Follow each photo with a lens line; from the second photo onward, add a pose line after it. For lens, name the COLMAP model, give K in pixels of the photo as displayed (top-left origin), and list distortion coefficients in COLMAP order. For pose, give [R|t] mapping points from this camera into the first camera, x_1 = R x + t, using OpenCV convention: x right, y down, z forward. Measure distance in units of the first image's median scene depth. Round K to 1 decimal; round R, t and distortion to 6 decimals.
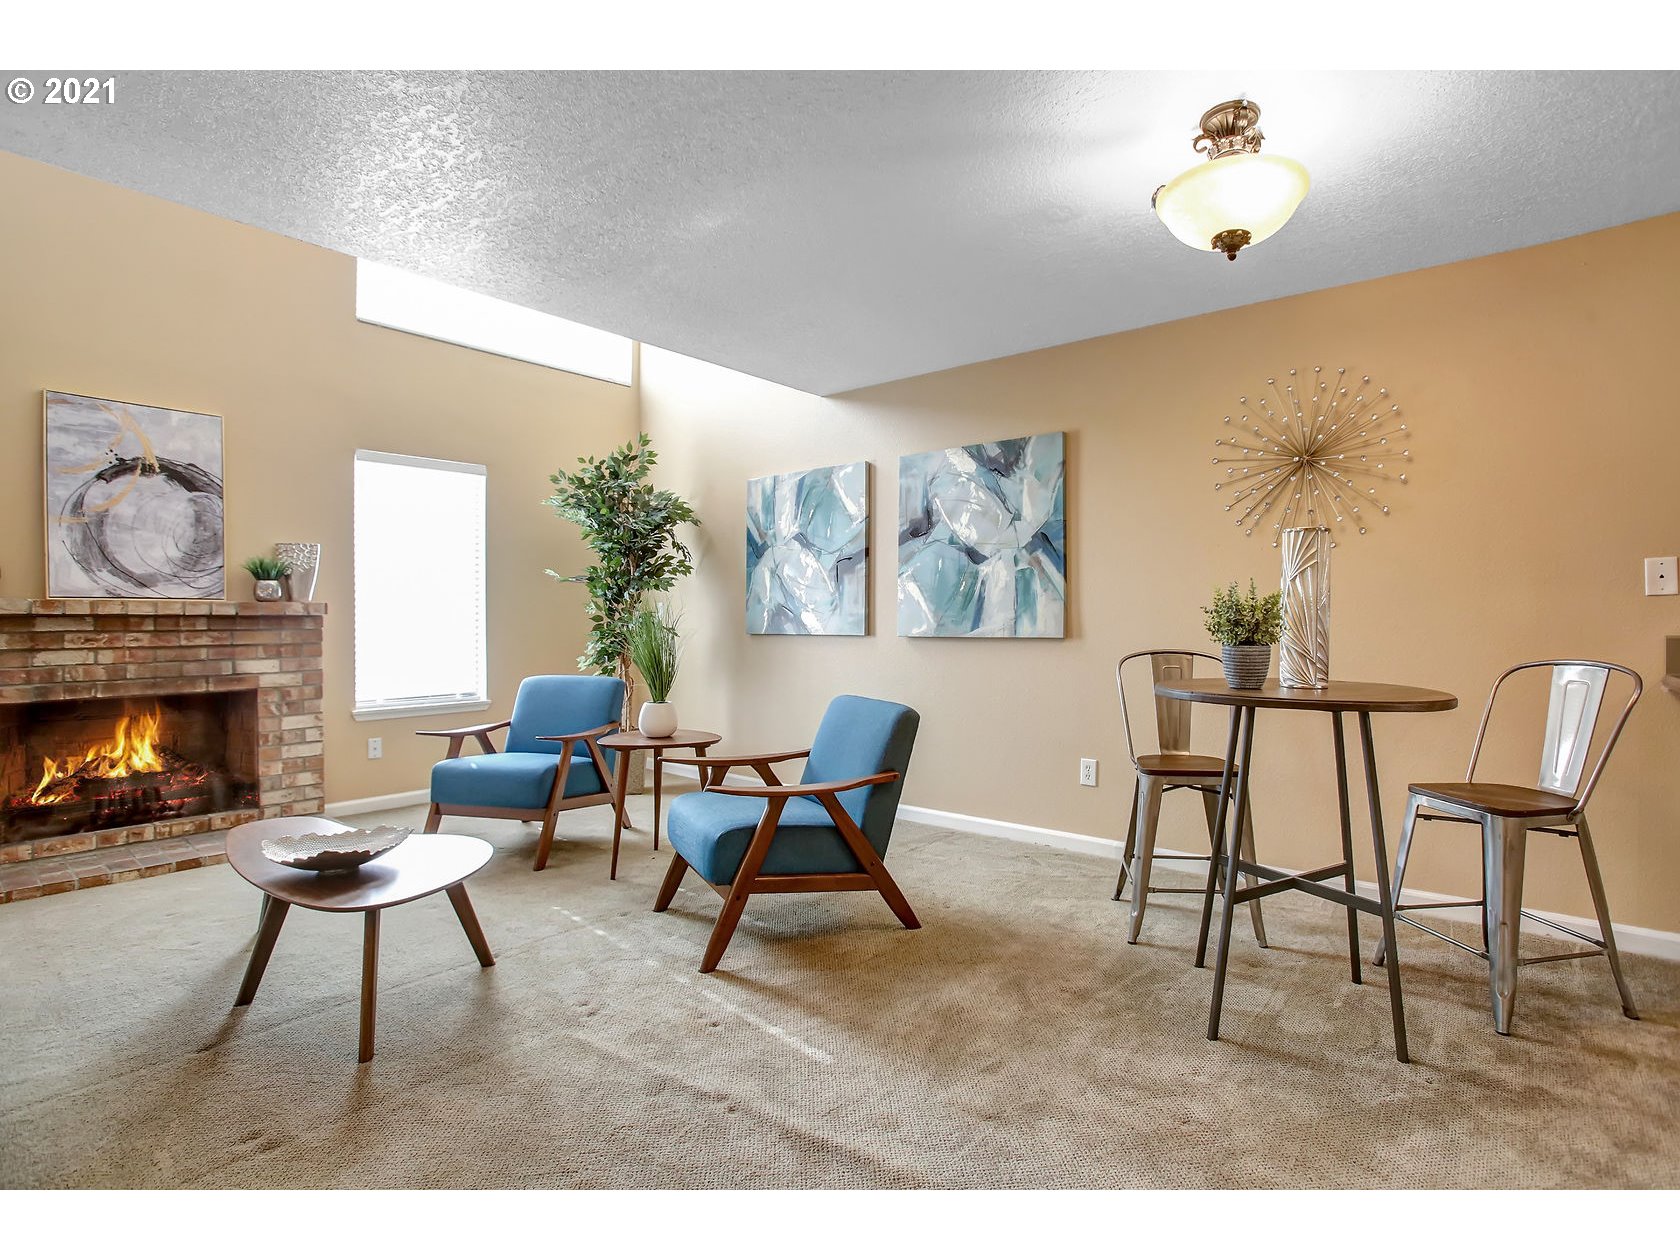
lens RADIAL K [[858.6, 0, 837.9], [0, 858.6, 619.3], [0, 0, 1]] dist [-0.078178, 0.041159]
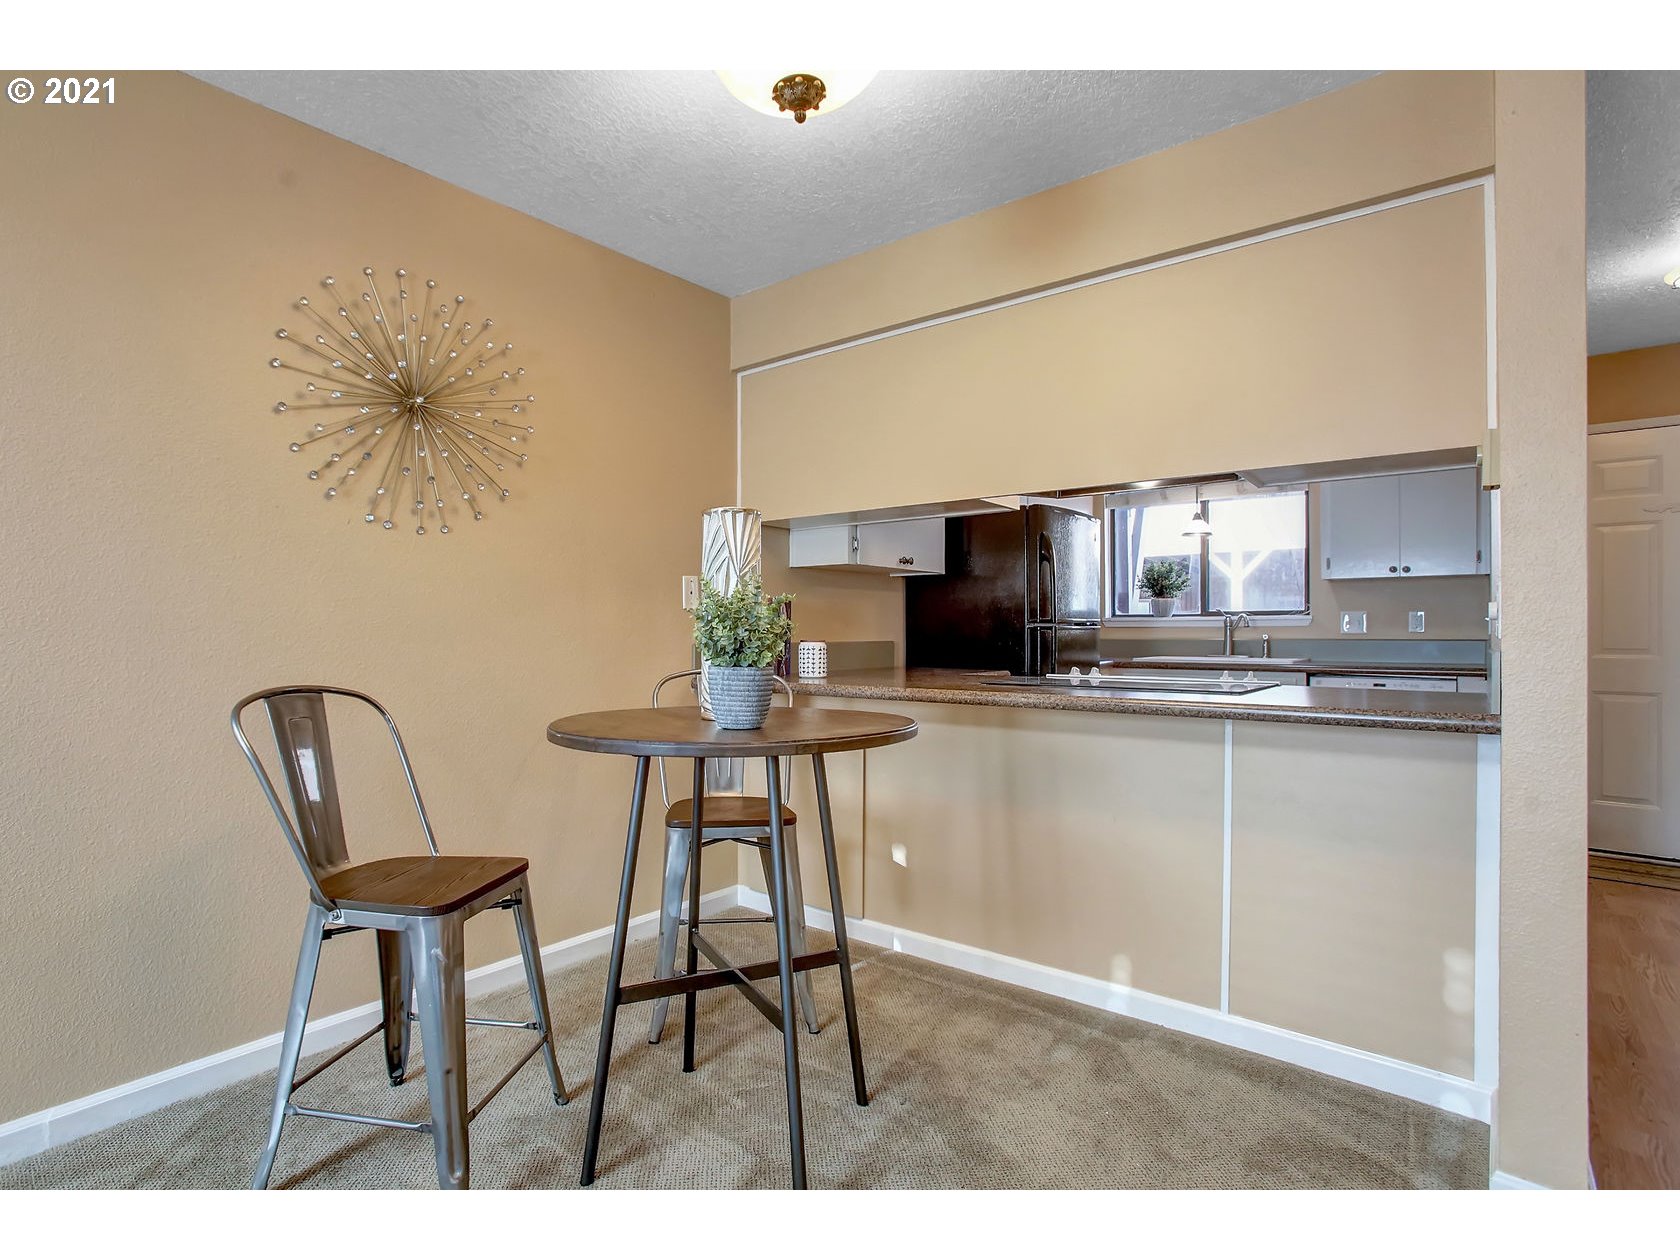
lens RADIAL K [[900.3, 0, 780.2], [0, 900.3, 634.6], [0, 0, 1]] dist [-0.109789, 0.072391]
pose [[-0.019338, -0.001488, 0.999812, -0.136265], [0.008346, 0.999964, 0.001649, 0.003160], [-0.999778, 0.008376, -0.019325, 0.537231]]
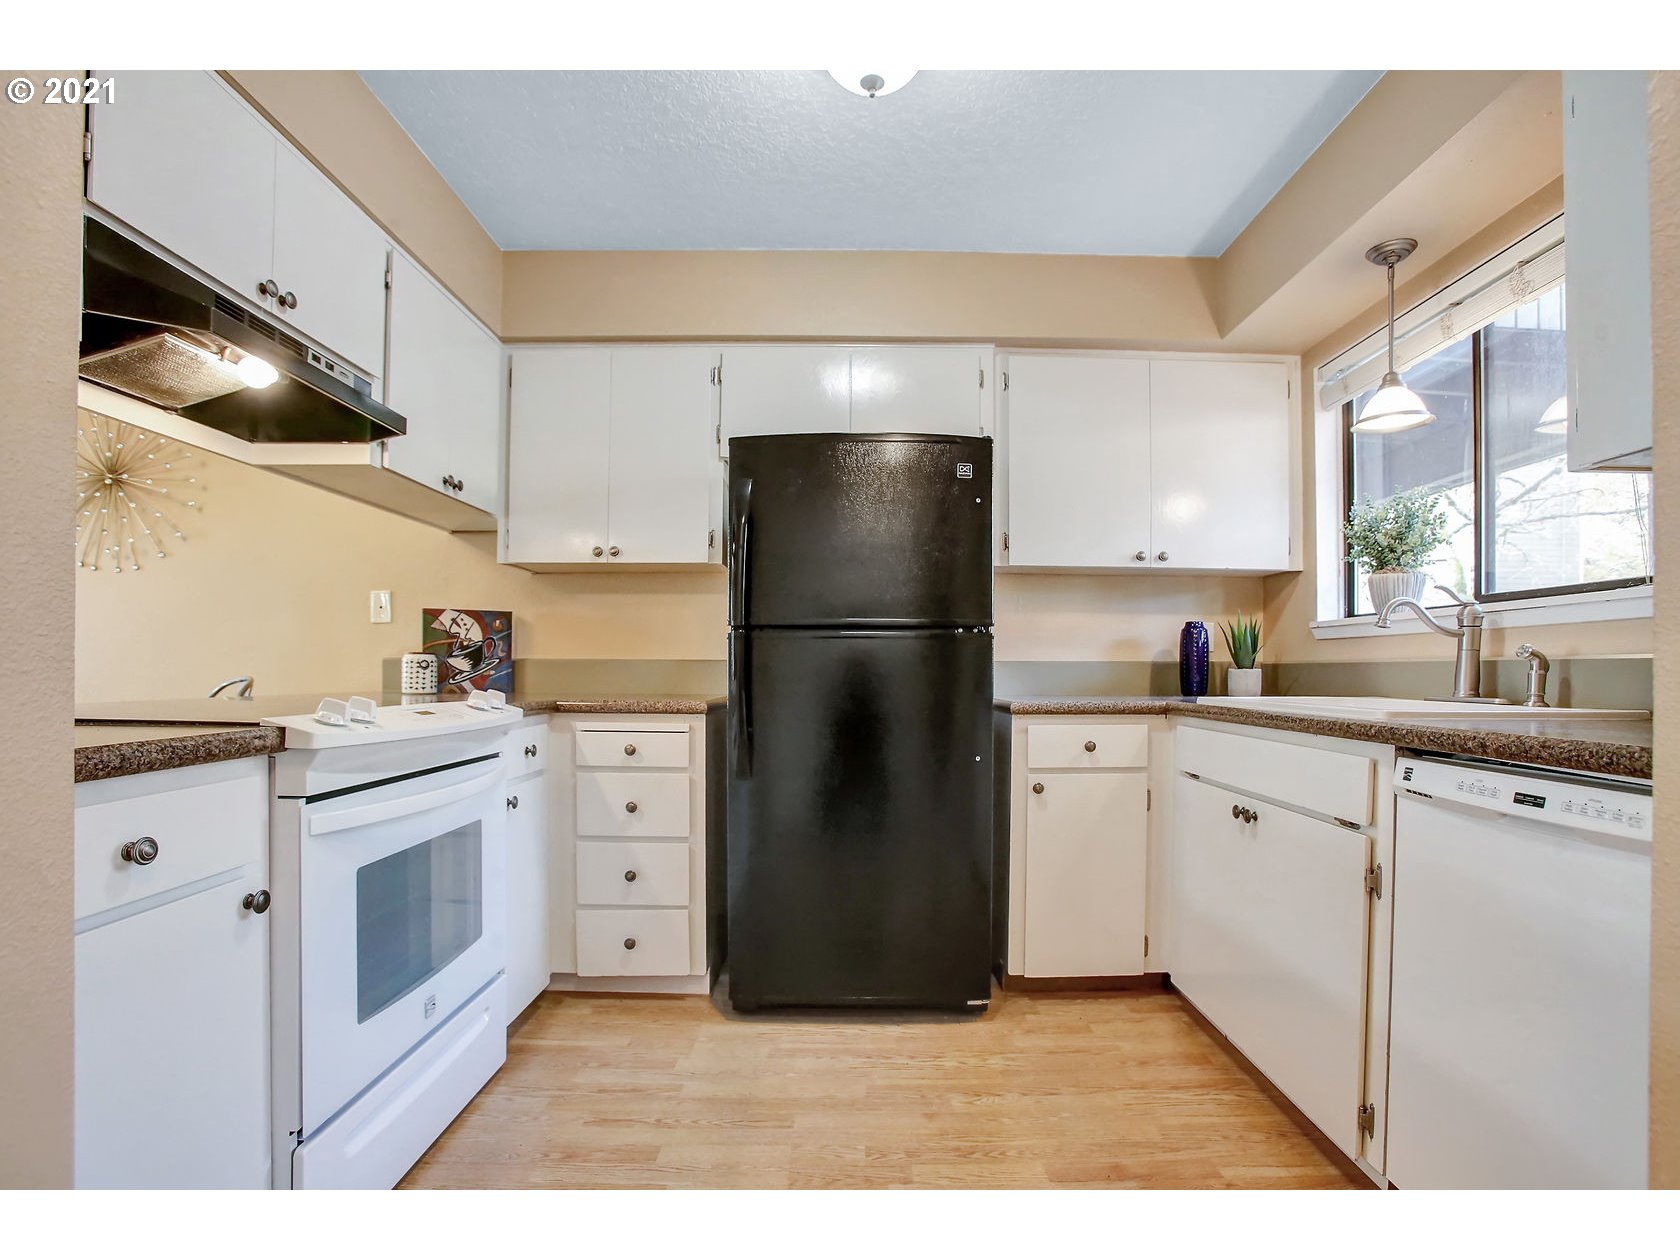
lens RADIAL K [[825.8, 0, 855.2], [0, 825.8, 671.4], [0, 0, 1]] dist [-0.066619, 0.031694]
pose [[0.764941, 0.003719, 0.644090, 0.481643], [-0.003271, 0.999993, -0.001888, 0.025684], [-0.644093, -0.000663, 0.764947, -0.206202]]
